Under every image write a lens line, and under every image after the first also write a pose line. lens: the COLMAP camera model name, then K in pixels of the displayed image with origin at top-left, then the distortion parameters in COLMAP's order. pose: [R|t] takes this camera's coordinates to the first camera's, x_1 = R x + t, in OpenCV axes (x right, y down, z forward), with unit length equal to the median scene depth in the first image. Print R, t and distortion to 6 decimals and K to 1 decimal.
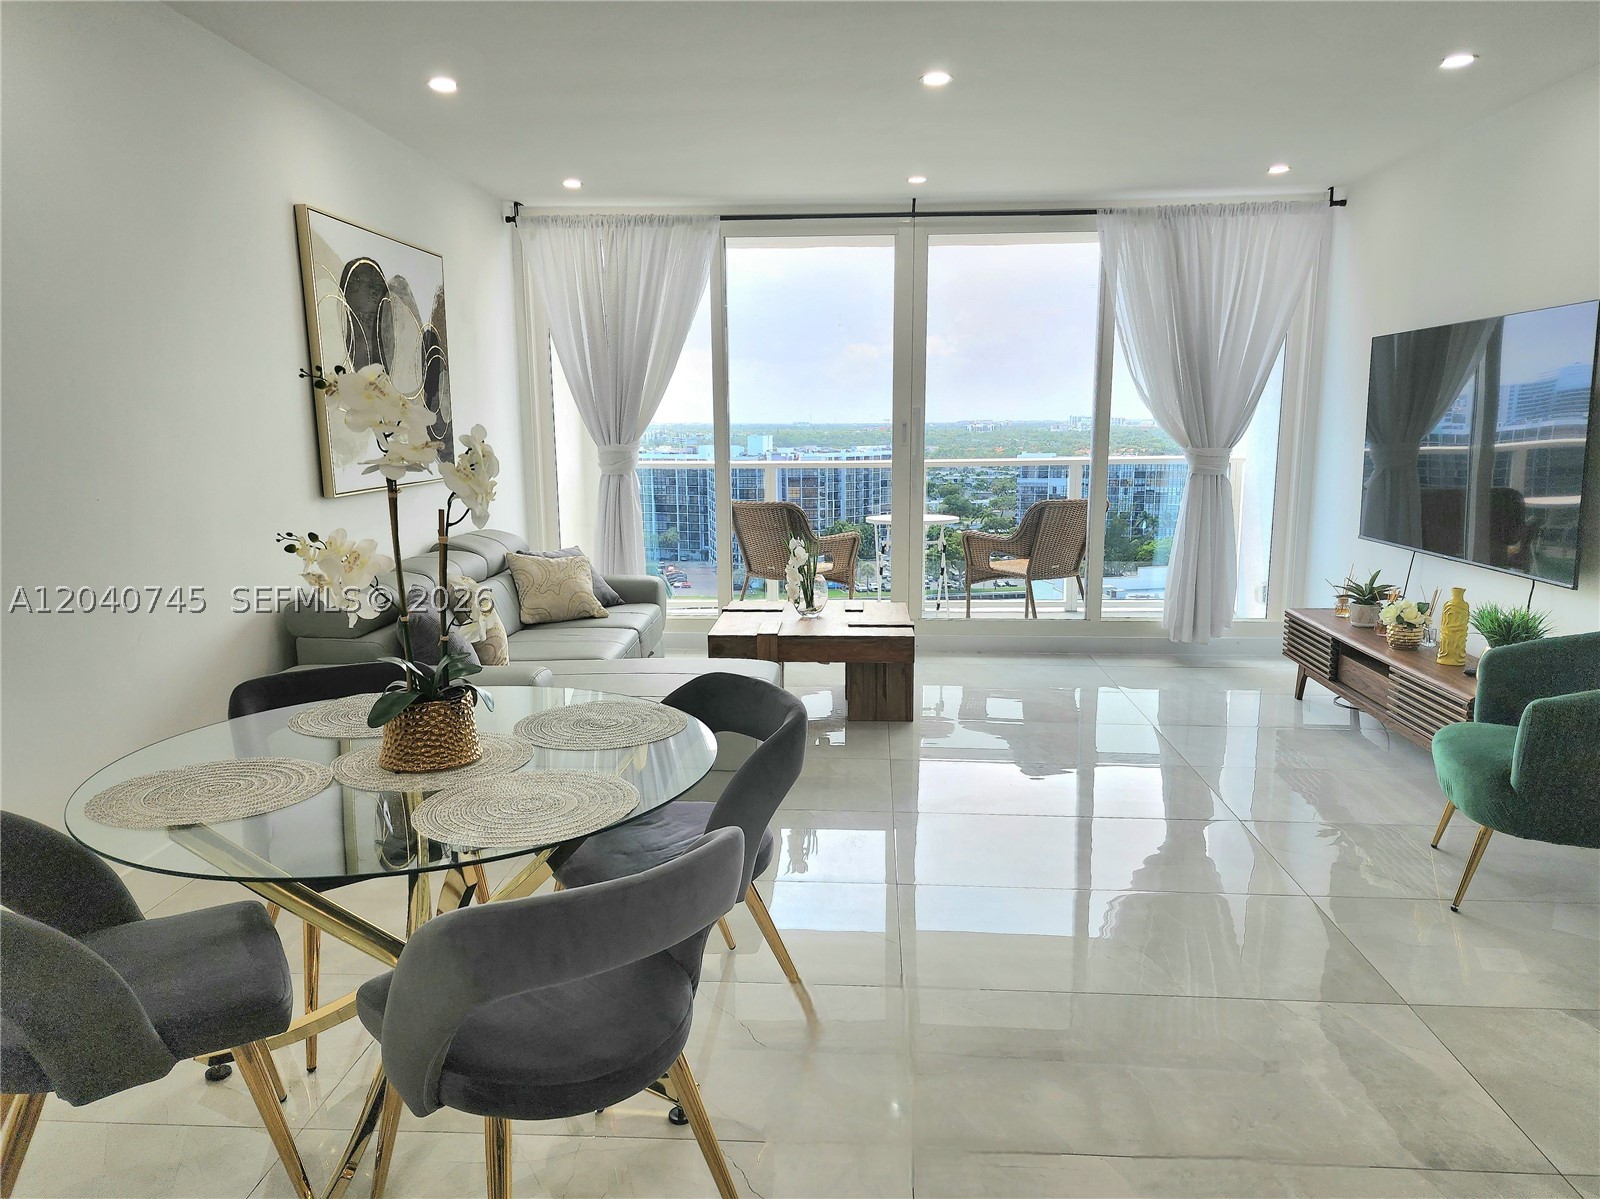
lens RADIAL K [[1094.1, 0, 813.1], [0, 1094.1, 618.9], [0, 0, 1]] dist [0.047322, -0.005226]
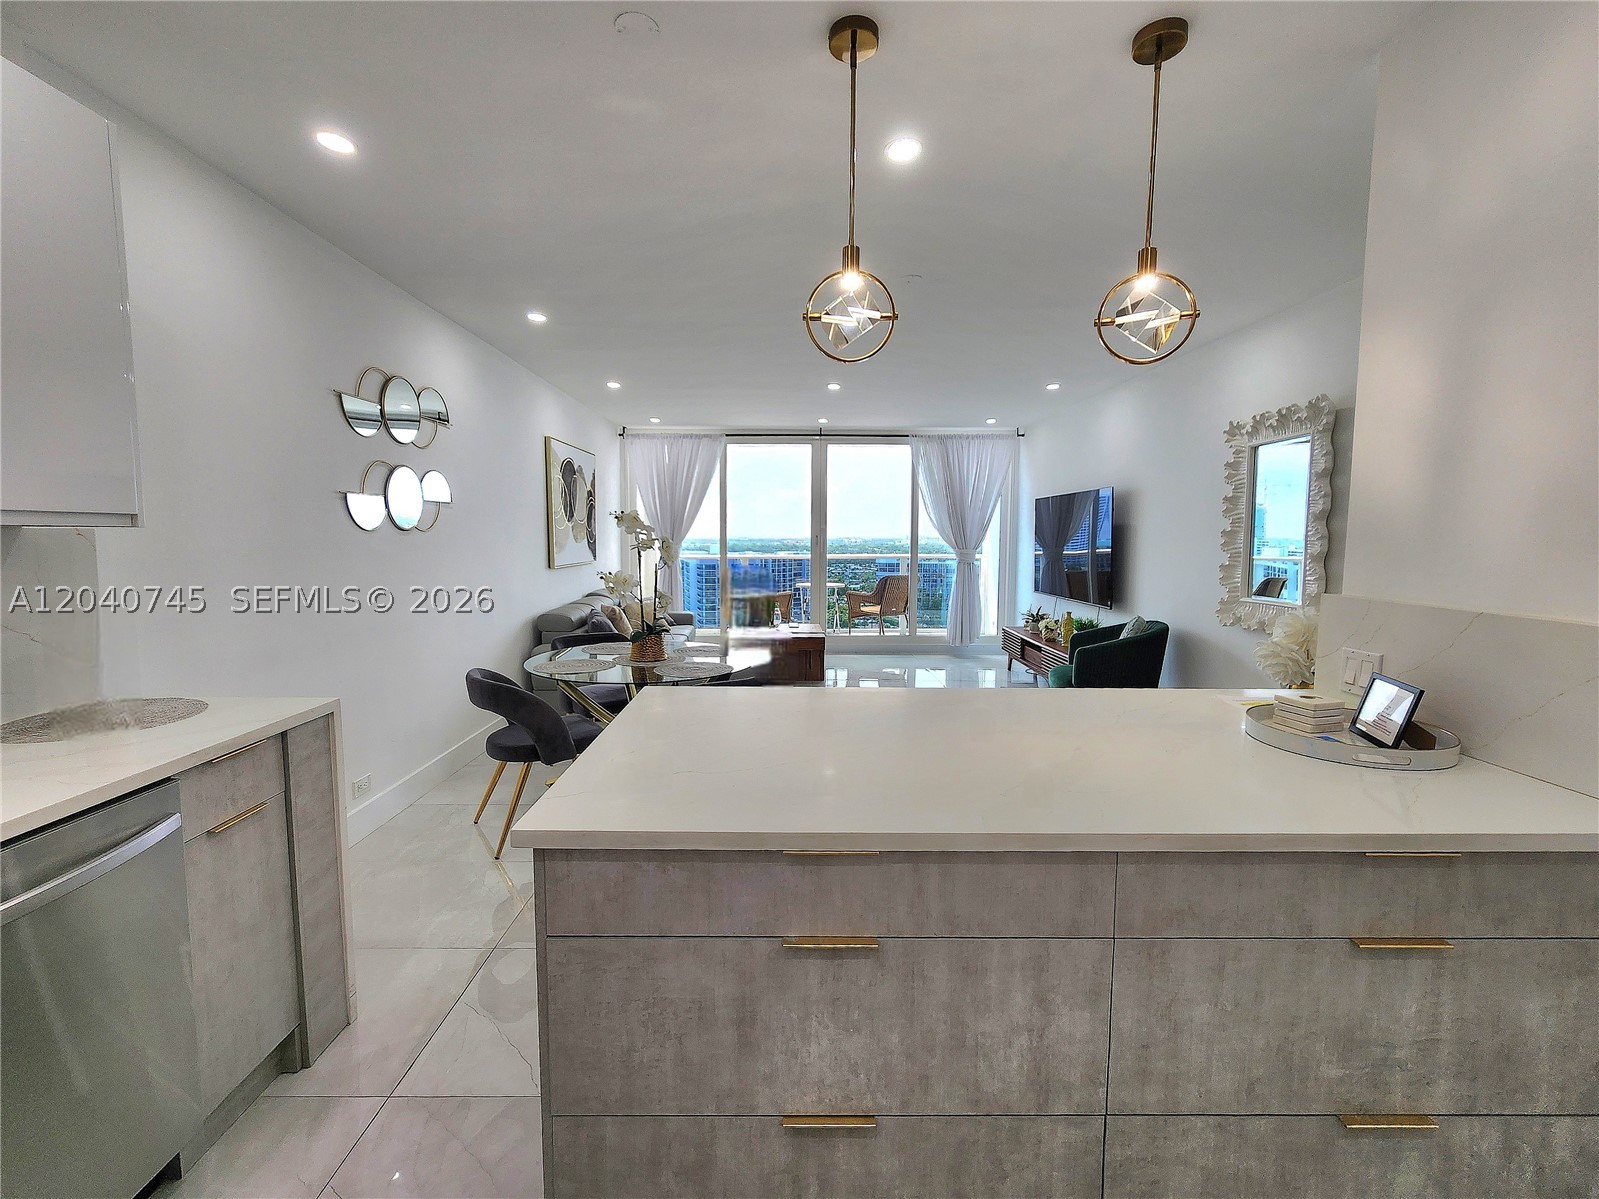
lens RADIAL K [[687.3, 0, 799.5], [0, 687.3, 599.5], [0, 0, 1]] dist [0.002921, -0.000081]
pose [[0.997450, 0.000833, 0.071363, -0.037740], [0.005432, 0.996145, -0.087552, 0.045920], [-0.071160, 0.087716, 0.993601, -0.231281]]
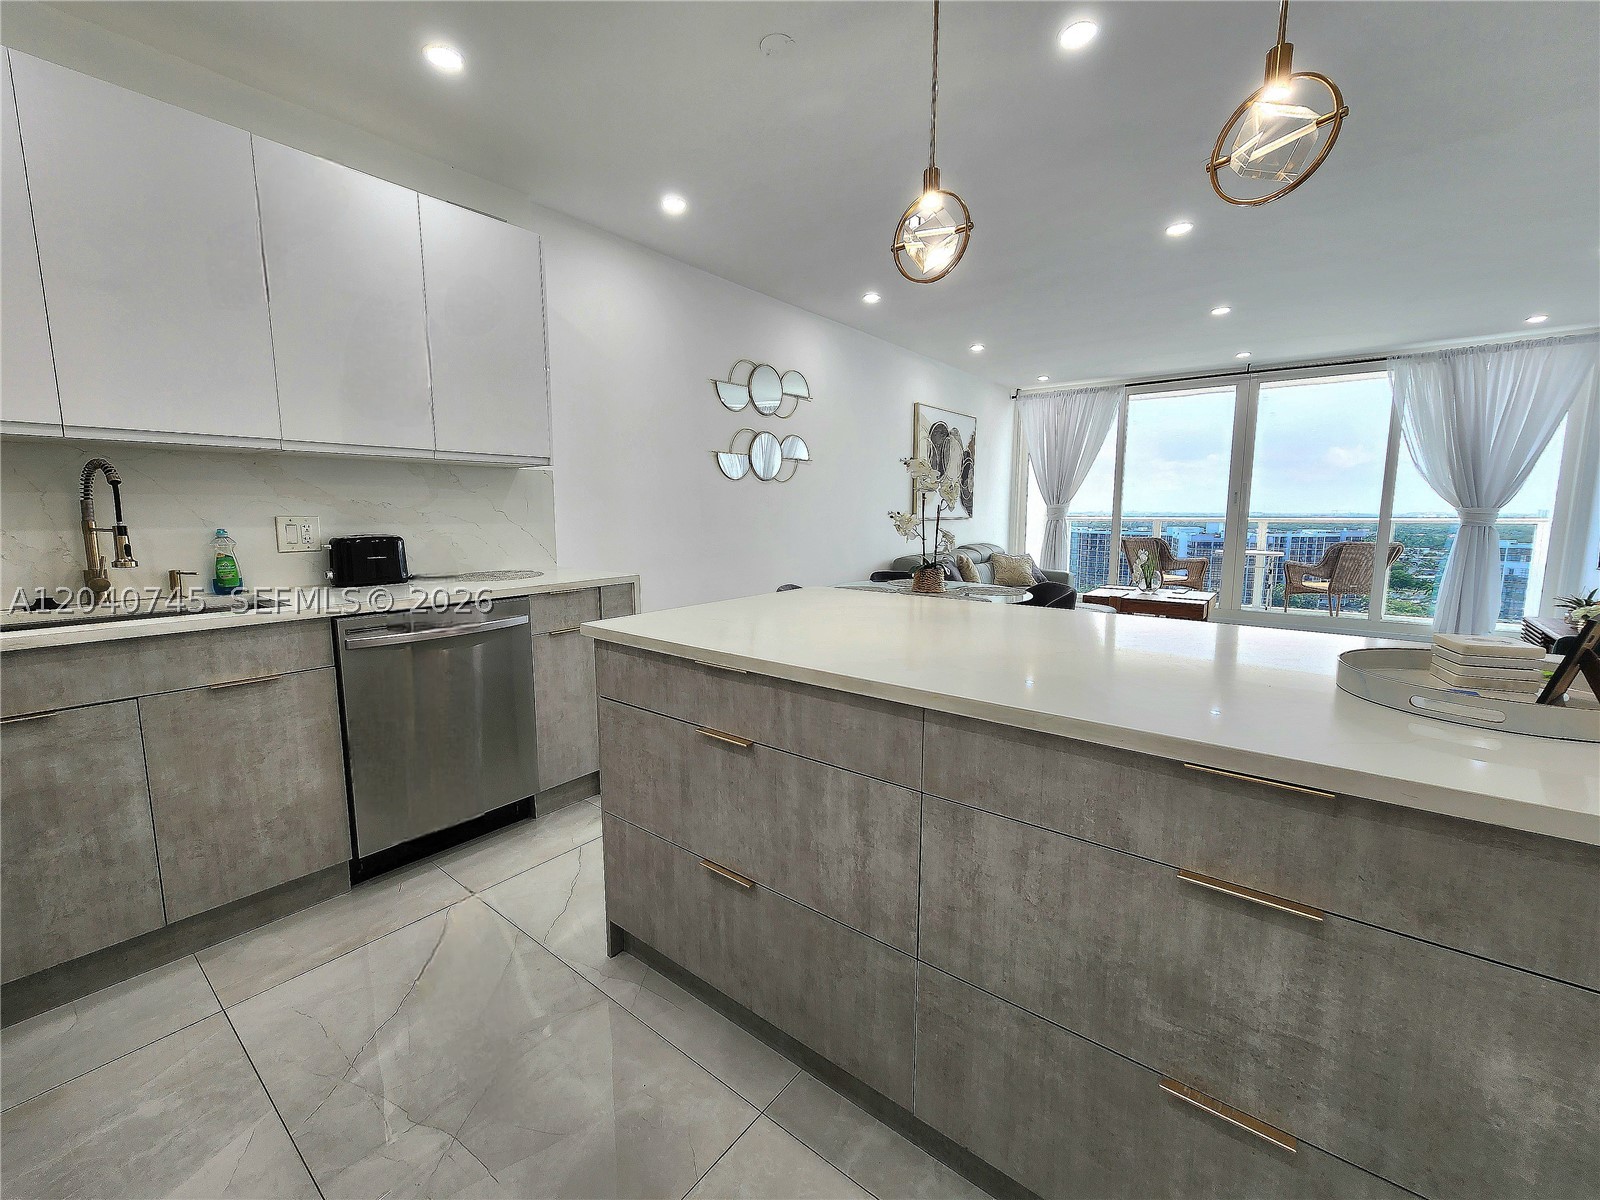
lens RADIAL K [[663.4, 0, 800.0], [0, 663.4, 600.0], [0, 0, 1]] dist [-0.002331, -0.000161]
pose [[0.818725, 0.081436, -0.568381, 0.132548], [-0.106718, 0.994225, -0.011272, 0.072628], [0.564181, 0.069885, 0.822688, -0.222277]]
